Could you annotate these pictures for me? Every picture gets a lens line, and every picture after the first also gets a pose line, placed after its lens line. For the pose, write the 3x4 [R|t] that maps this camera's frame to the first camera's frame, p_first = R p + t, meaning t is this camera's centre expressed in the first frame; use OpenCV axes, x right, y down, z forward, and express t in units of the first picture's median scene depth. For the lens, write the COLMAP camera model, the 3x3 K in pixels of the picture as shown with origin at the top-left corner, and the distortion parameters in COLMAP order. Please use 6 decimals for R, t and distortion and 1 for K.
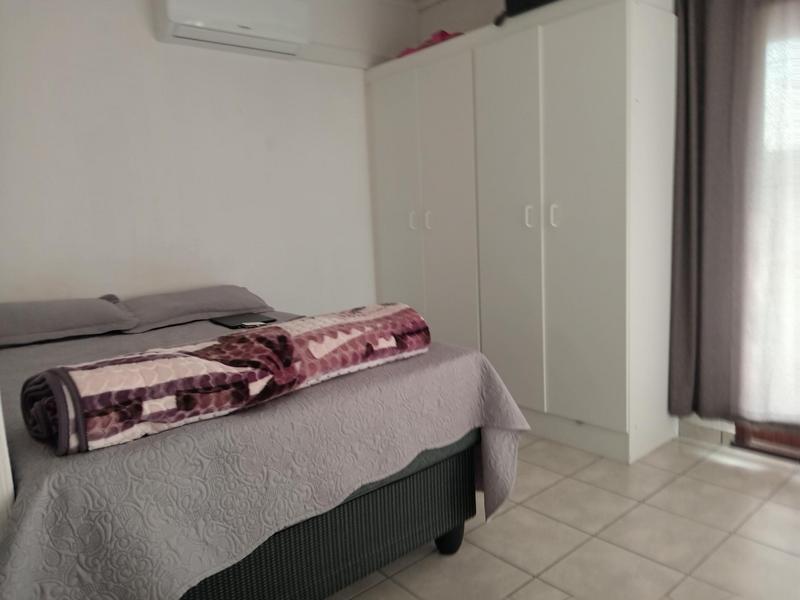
lens RADIAL K [[598.5, 0, 401.2], [0, 598.5, 298.7], [0, 0, 1]] dist [0.027314, -0.050020]
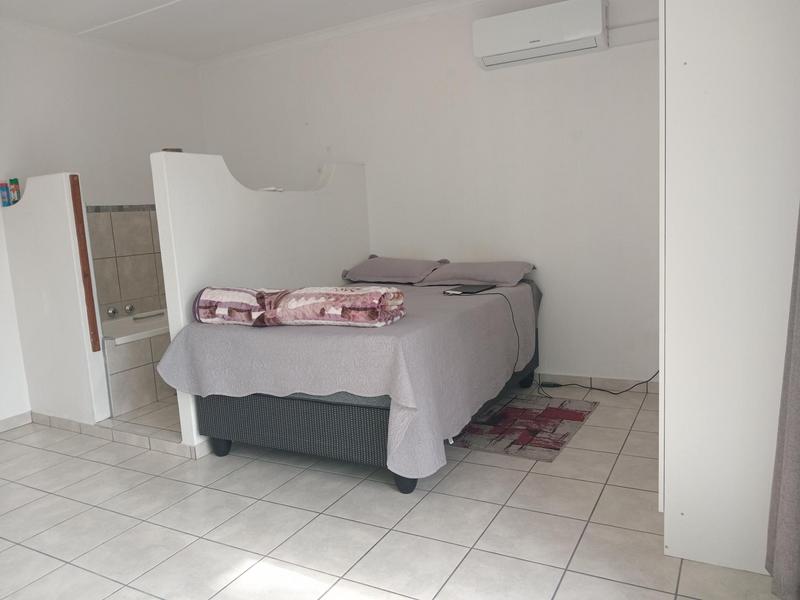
lens RADIAL K [[598.5, 0, 402.5], [0, 598.5, 300.2], [0, 0, 1]] dist [0.027314, -0.050020]
pose [[0.355494, 0.170869, -0.918928, 1.423644], [-0.093898, 0.984703, 0.146774, -0.189630], [0.929950, 0.034108, 0.366100, 0.634858]]
